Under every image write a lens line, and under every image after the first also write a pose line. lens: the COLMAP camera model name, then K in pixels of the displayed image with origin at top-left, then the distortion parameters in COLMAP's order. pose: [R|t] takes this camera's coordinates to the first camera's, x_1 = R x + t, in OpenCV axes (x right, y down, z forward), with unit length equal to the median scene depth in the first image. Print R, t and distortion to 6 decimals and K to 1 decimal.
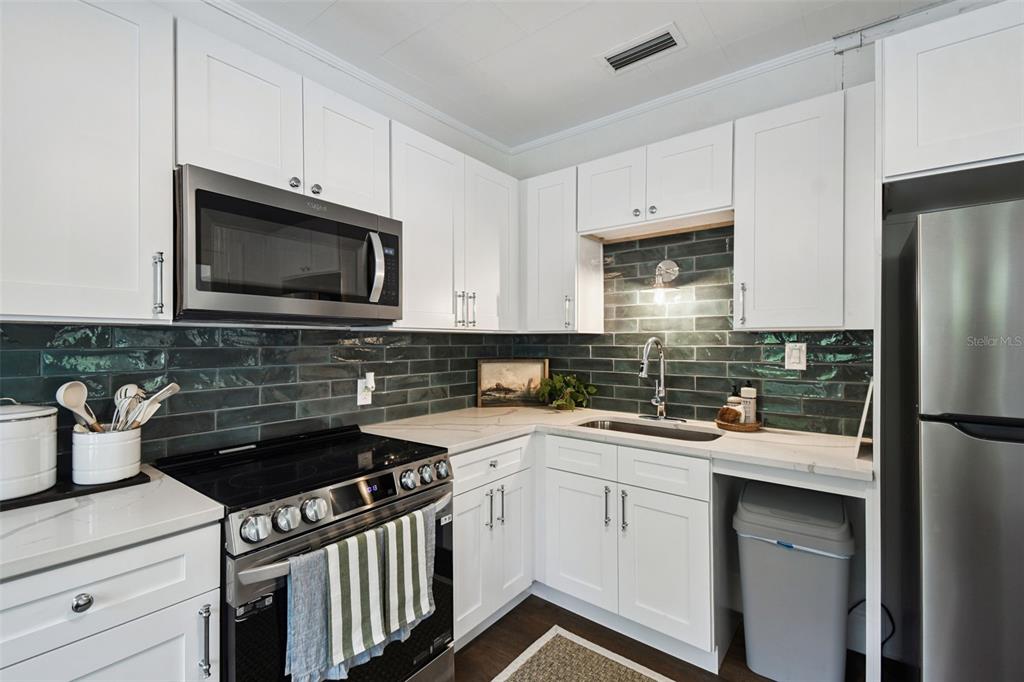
lens RADIAL K [[453.0, 0, 504.7], [0, 453.0, 349.7], [0, 0, 1]] dist [0.039583, -0.008522]
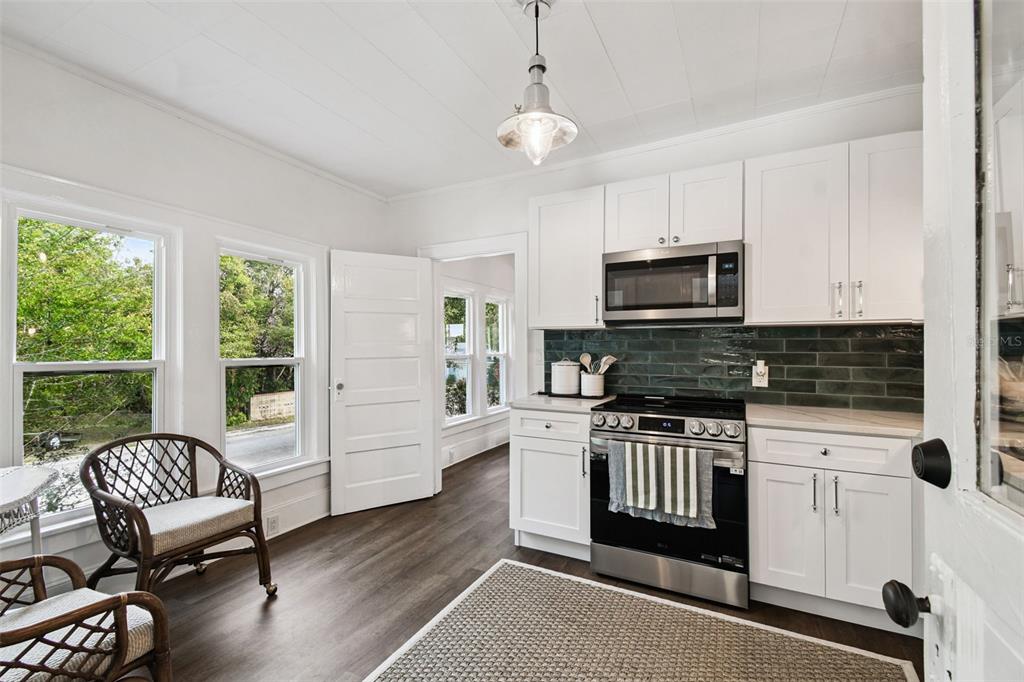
lens RADIAL K [[453.0, 0, 506.9], [0, 453.0, 351.0], [0, 0, 1]] dist [0.039583, -0.008522]
pose [[0.201853, 0.009146, -0.979373, 0.942695], [-0.020836, 0.999770, 0.005042, 0.039919], [0.979194, 0.019389, 0.201997, 0.092979]]
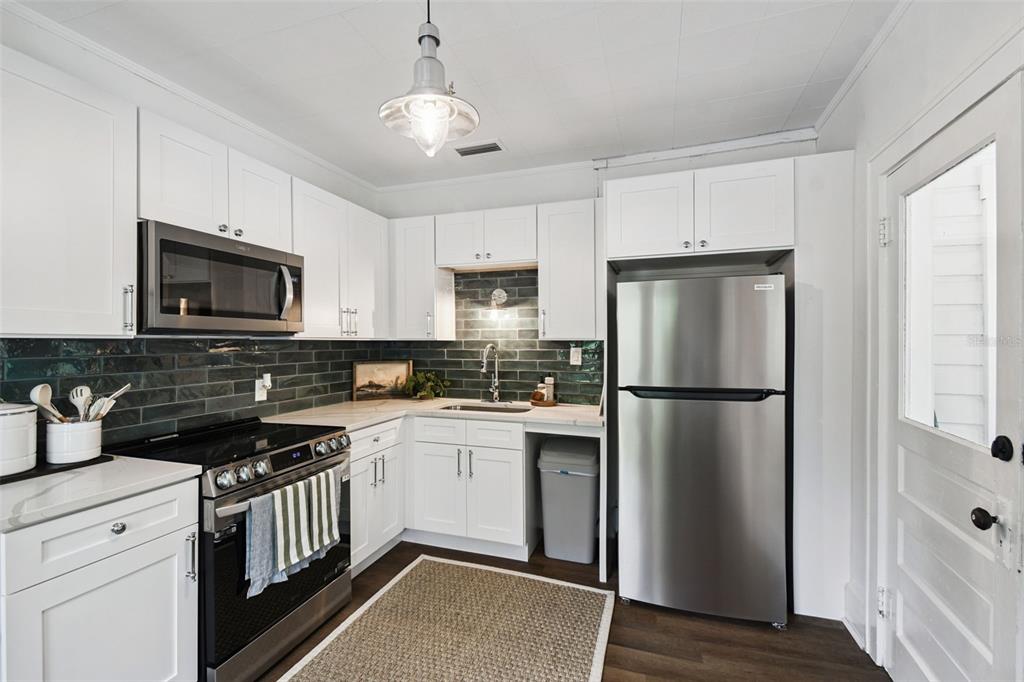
lens RADIAL K [[453.0, 0, 501.5], [0, 453.0, 352.1], [0, 0, 1]] dist [0.039583, -0.008522]
pose [[0.947227, -0.007764, 0.320470, -0.114004], [0.005885, 0.999959, 0.006832, -0.014626], [-0.320510, -0.004585, 0.947234, -0.431294]]
